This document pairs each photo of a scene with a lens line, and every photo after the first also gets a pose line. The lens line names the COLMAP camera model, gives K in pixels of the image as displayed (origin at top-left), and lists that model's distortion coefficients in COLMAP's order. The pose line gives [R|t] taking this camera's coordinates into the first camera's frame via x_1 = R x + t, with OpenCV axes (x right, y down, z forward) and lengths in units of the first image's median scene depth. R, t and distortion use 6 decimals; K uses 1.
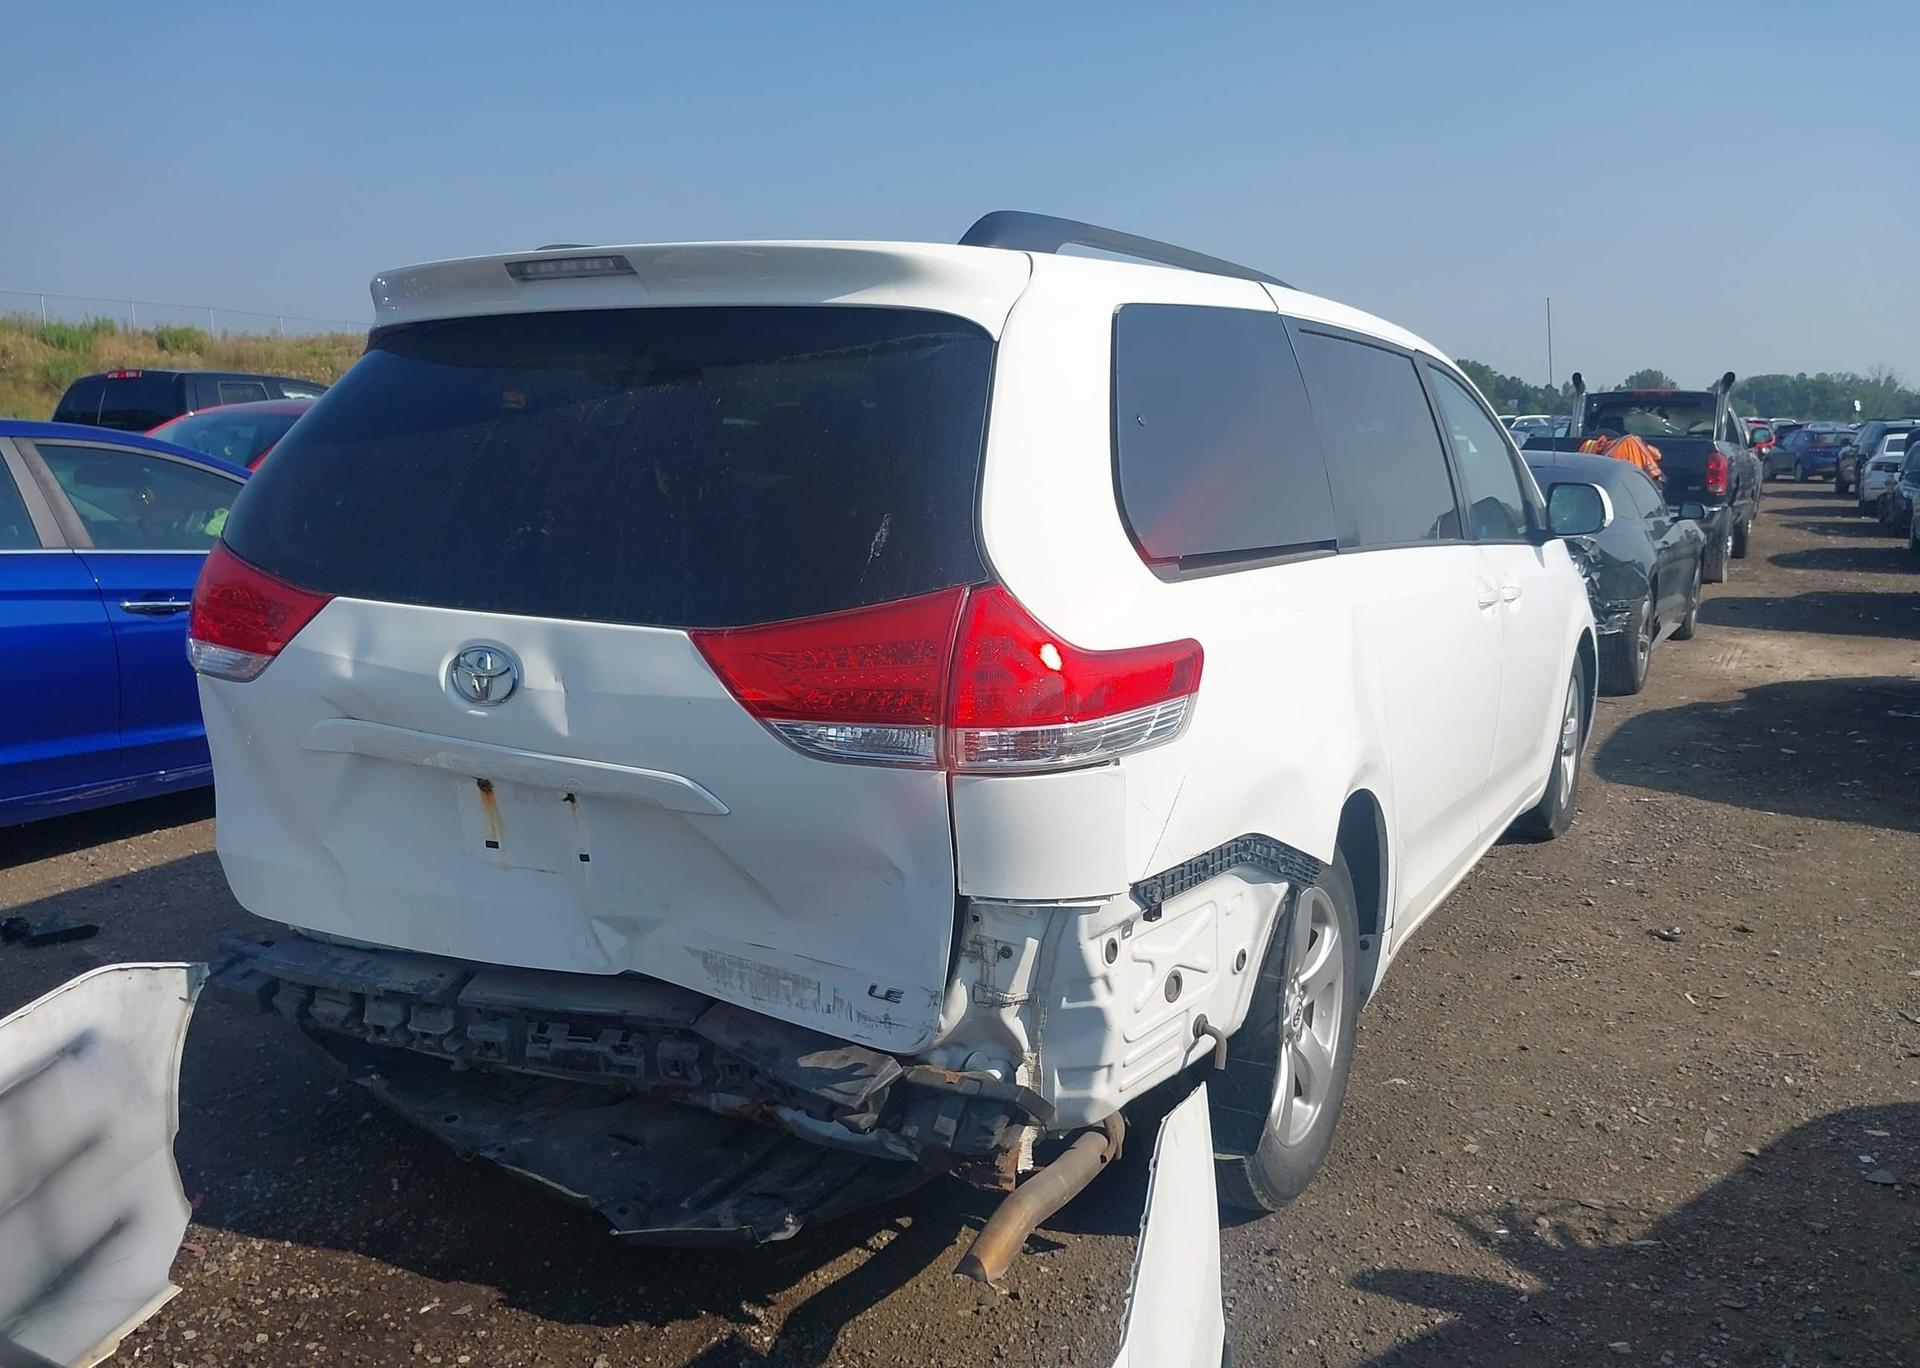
lens RADIAL K [[1598.5, 0, 972.1], [0, 1598.5, 678.7], [0, 0, 1]] dist [0.041533, -0.020013]
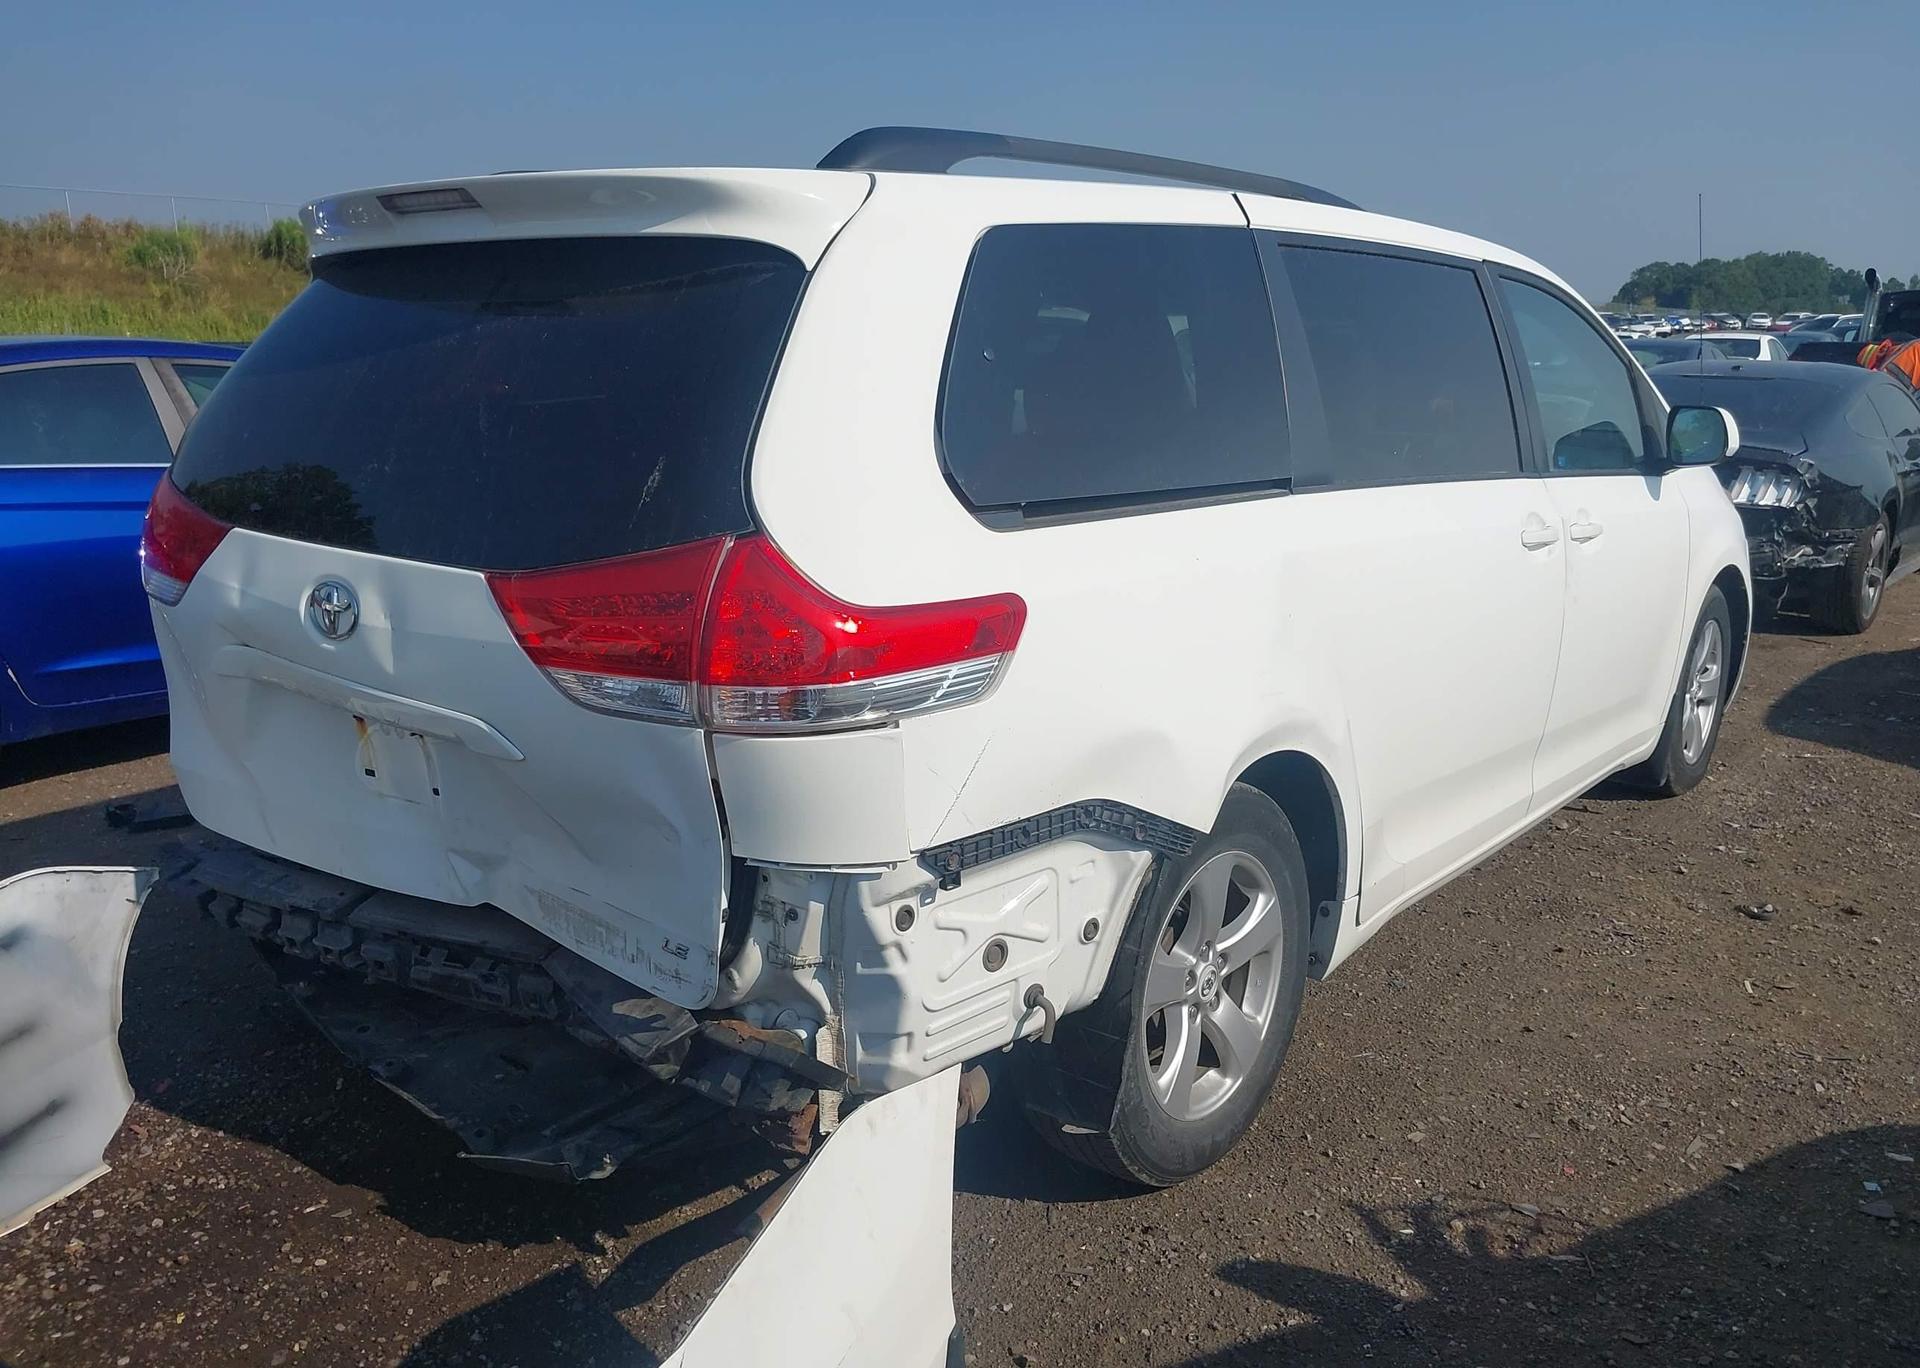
lens RADIAL K [[1585.4, 0, 952.6], [0, 1585.4, 684.2], [0, 0, 1]] dist [0.042930, -0.019590]
pose [[0.983197, 0.035250, -0.179110, 0.244498], [-0.023944, 0.997604, 0.064900, -0.027892], [0.180969, -0.059521, 0.981686, 0.071267]]
